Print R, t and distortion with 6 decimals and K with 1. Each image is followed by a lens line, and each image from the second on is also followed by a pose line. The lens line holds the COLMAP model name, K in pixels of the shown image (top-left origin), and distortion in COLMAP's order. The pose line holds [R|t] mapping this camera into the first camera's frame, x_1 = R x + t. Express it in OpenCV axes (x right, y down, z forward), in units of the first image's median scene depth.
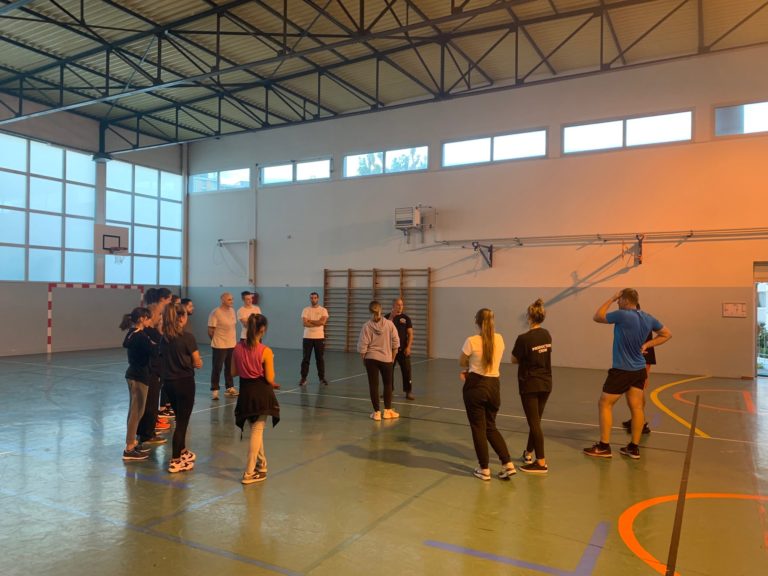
lens RADIAL K [[581.6, 0, 384.0], [0, 581.6, 288.0], [0, 0, 1]] dist [0.010912, 0.003507]
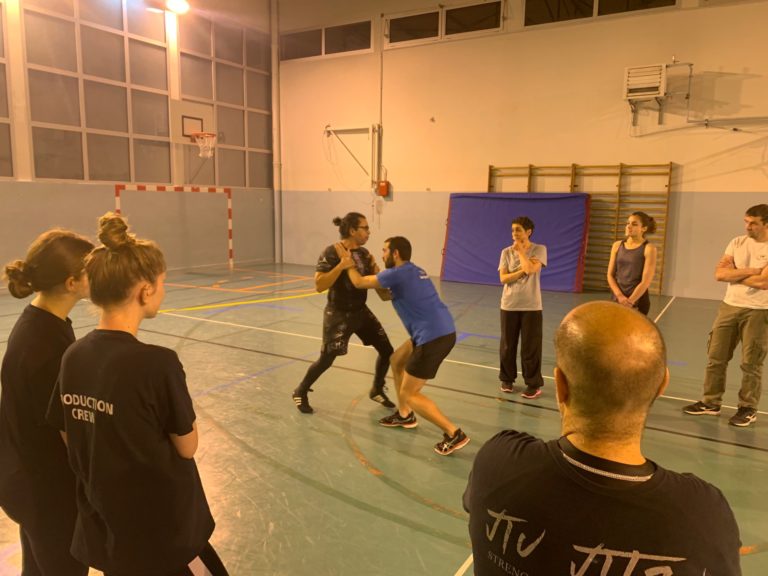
lens RADIAL K [[581.6, 0, 384.0], [0, 581.6, 288.0], [0, 0, 1]] dist [0.010912, 0.003507]
pose [[0.999111, 0.009751, -0.041025, -0.211954], [-0.002963, 0.986728, 0.162352, -0.000052], [0.042063, -0.162086, 0.985880, 0.287228]]
